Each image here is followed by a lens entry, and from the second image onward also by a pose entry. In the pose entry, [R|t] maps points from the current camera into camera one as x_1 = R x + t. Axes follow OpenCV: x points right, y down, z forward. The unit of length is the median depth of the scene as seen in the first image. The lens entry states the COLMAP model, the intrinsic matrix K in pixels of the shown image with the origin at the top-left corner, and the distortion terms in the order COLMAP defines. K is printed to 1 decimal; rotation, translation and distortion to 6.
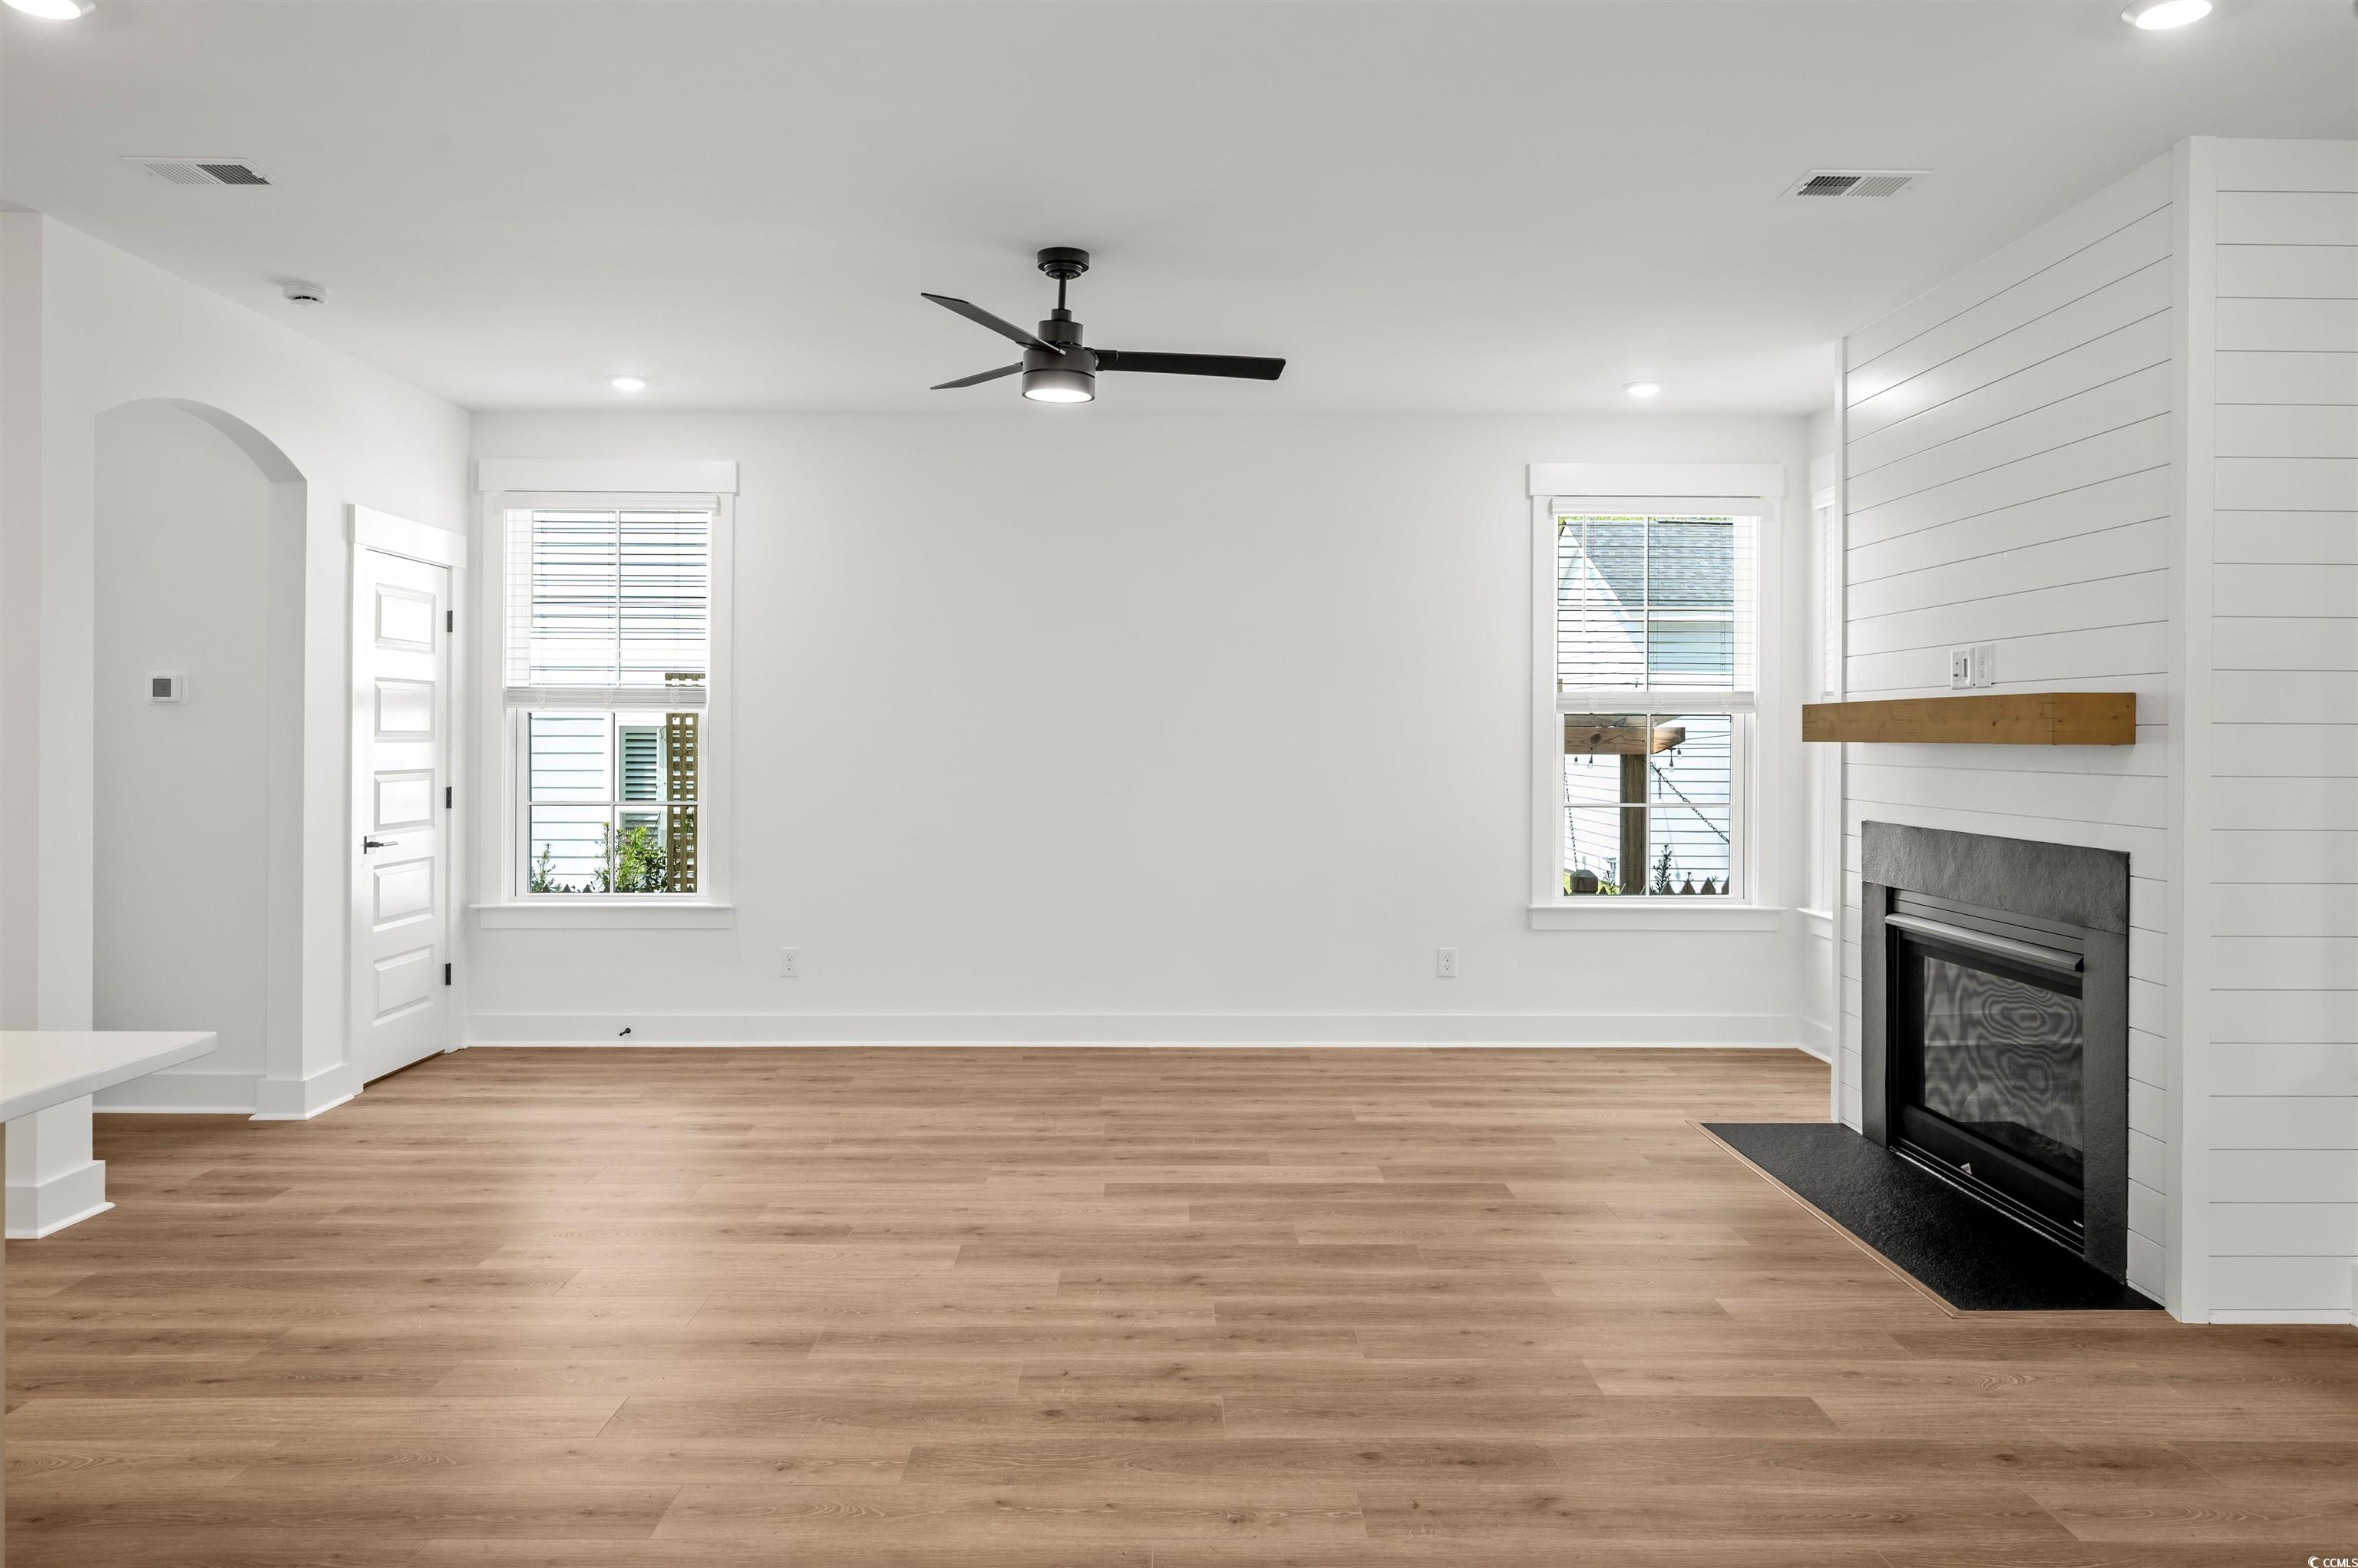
lens RADIAL K [[1567.7, 0, 1179.5], [0, 1567.7, 728.1], [0, 0, 1]] dist [0.000758, -0.000759]
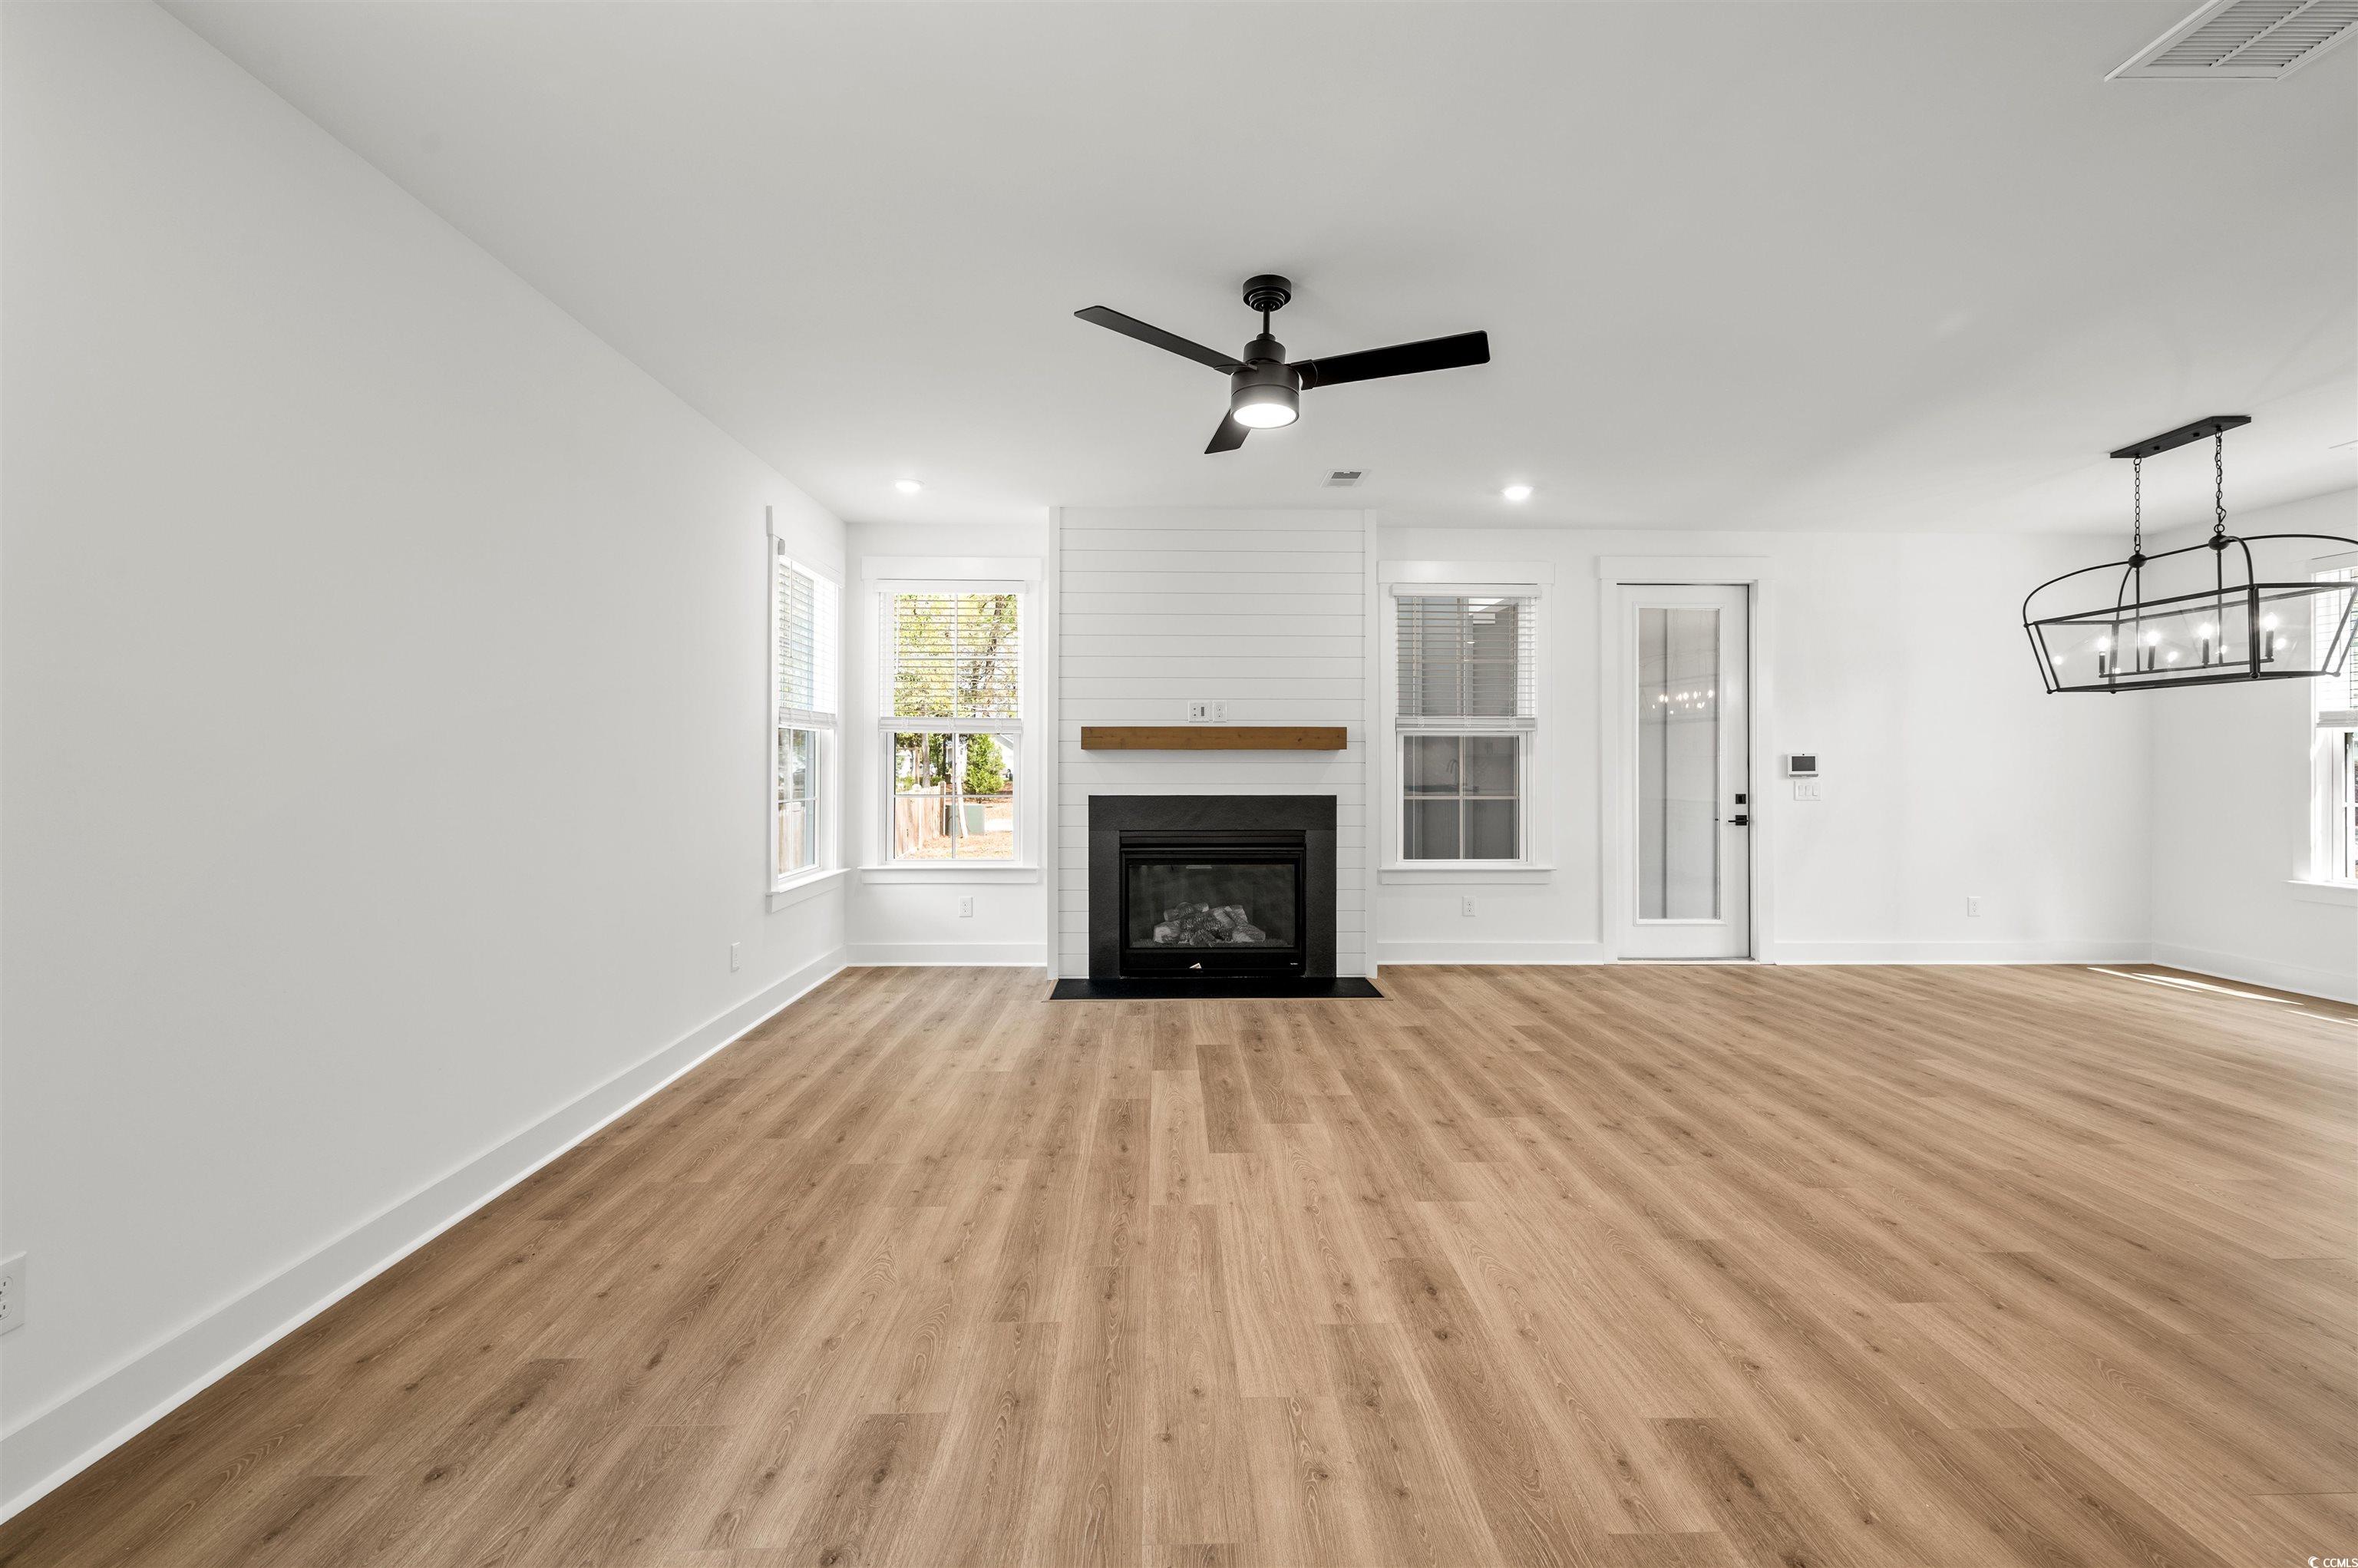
lens RADIAL K [[974.3, 0, 1180.1], [0, 974.3, 754.5], [0, 0, 1]] dist [-0.001365, 0.000181]
pose [[-0.013253, 0.003731, 0.999905, -0.942378], [-0.005547, 0.999977, -0.003804, 0.026514], [-0.999897, -0.005597, -0.013232, 1.360503]]
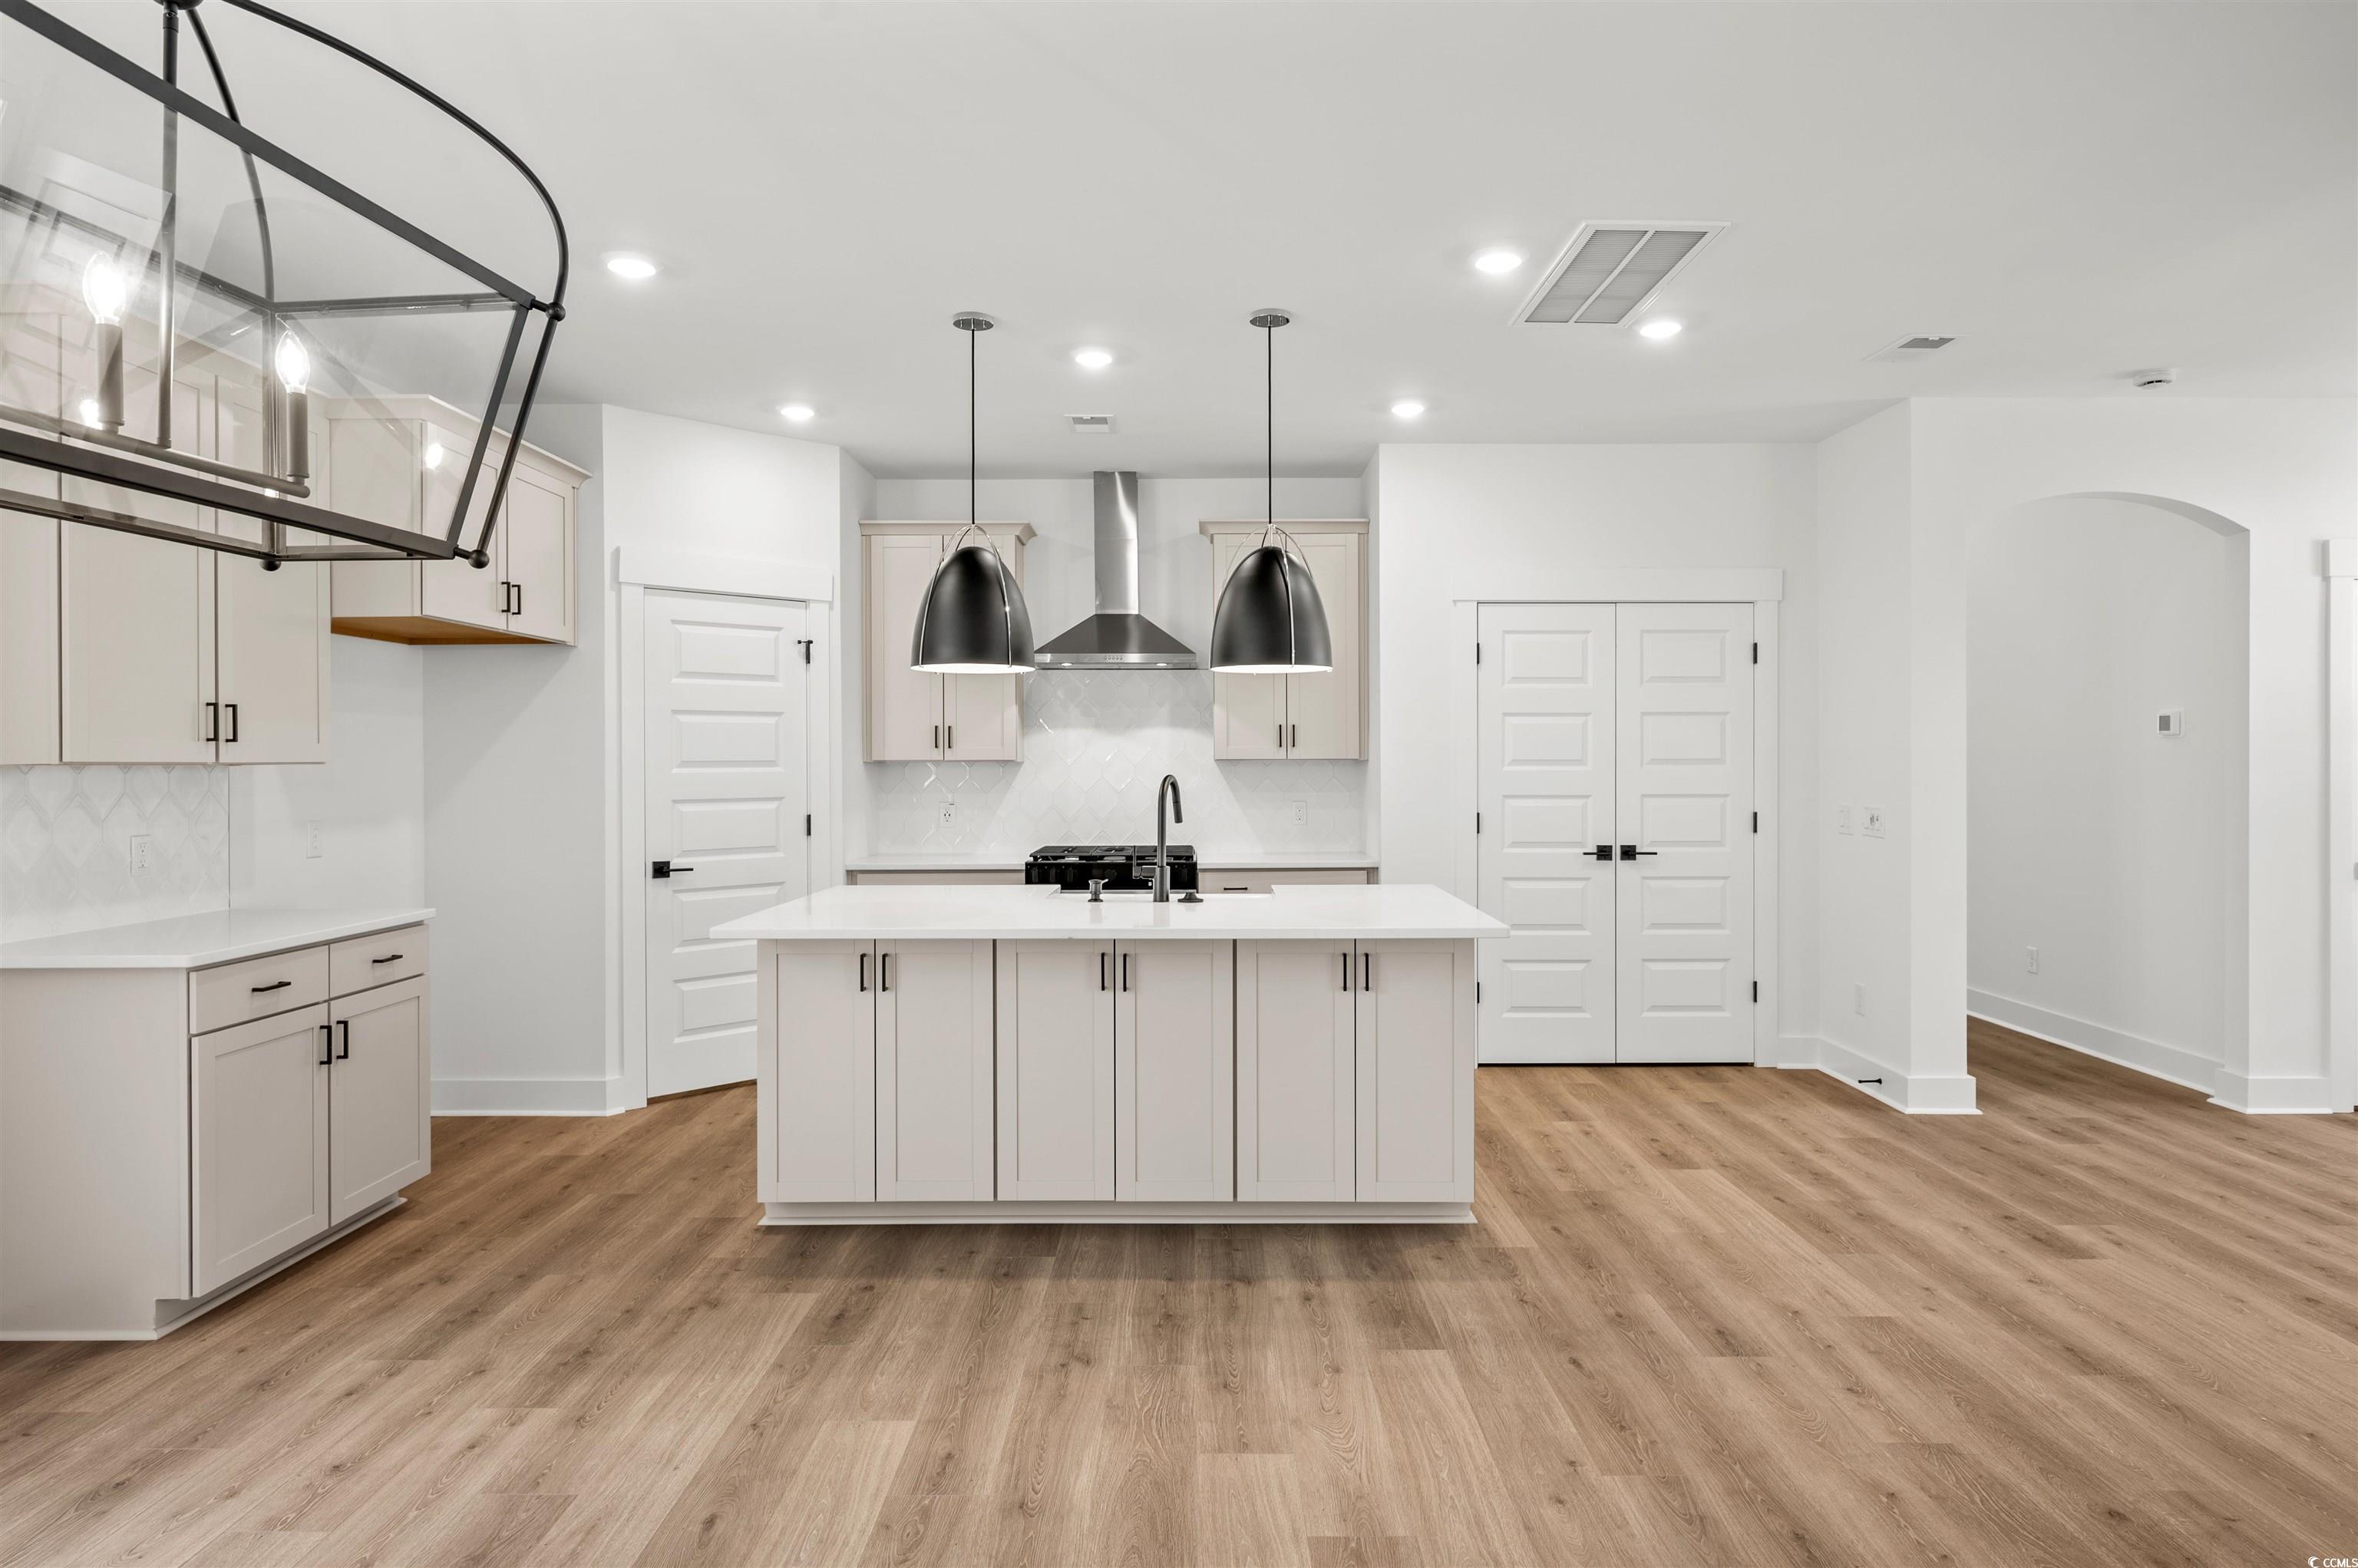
lens RADIAL K [[1357.7, 0, 1189.7], [0, 1357.7, 761.3], [0, 0, 1]] dist [-0.001449, 0.000570]
pose [[-0.009913, -0.003972, -0.999943, 0.611375], [0.005441, 0.999977, -0.004026, 0.005224], [0.999936, -0.005480, -0.009891, 0.418693]]
